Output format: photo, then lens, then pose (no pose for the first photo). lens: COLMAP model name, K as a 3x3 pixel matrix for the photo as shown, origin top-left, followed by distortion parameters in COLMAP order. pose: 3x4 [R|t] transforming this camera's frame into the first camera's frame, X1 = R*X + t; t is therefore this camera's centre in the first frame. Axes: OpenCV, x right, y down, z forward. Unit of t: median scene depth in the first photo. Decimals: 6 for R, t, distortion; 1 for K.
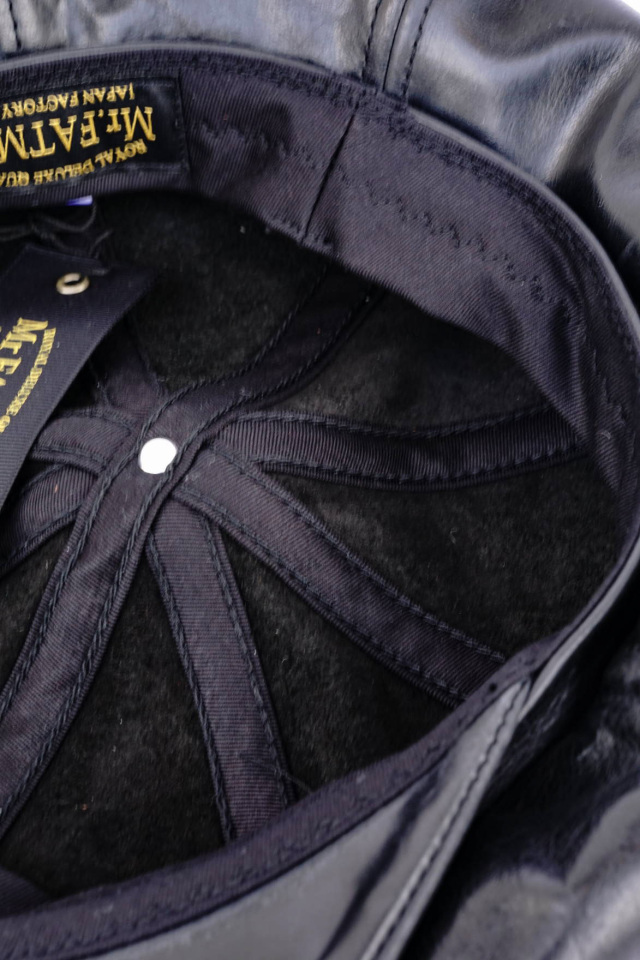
lens RADIAL K [[1979.0, 0, 320.0], [0, 1979.0, 480.0], [0, 0, 1]] dist [0.467215, -0.198693]
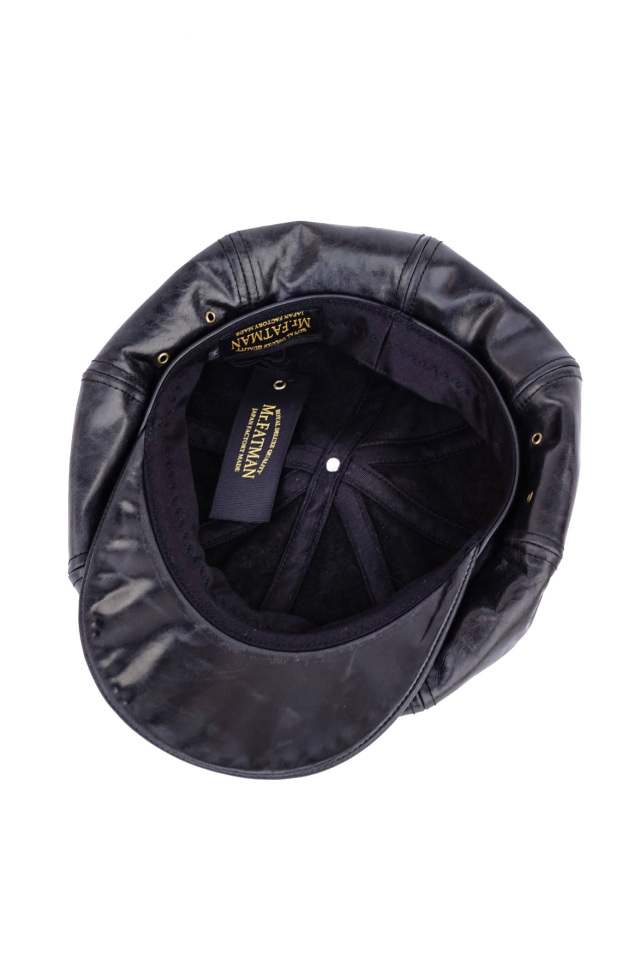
lens RADIAL K [[1979.0, 0, 320.0], [0, 1979.0, 480.0], [0, 0, 1]] dist [0.467215, -0.198693]
pose [[0.993645, -0.075606, 0.083382, -0.318769], [0.060124, 0.982794, 0.174647, -0.453401], [-0.095151, -0.168524, 0.981094, -1.608322]]
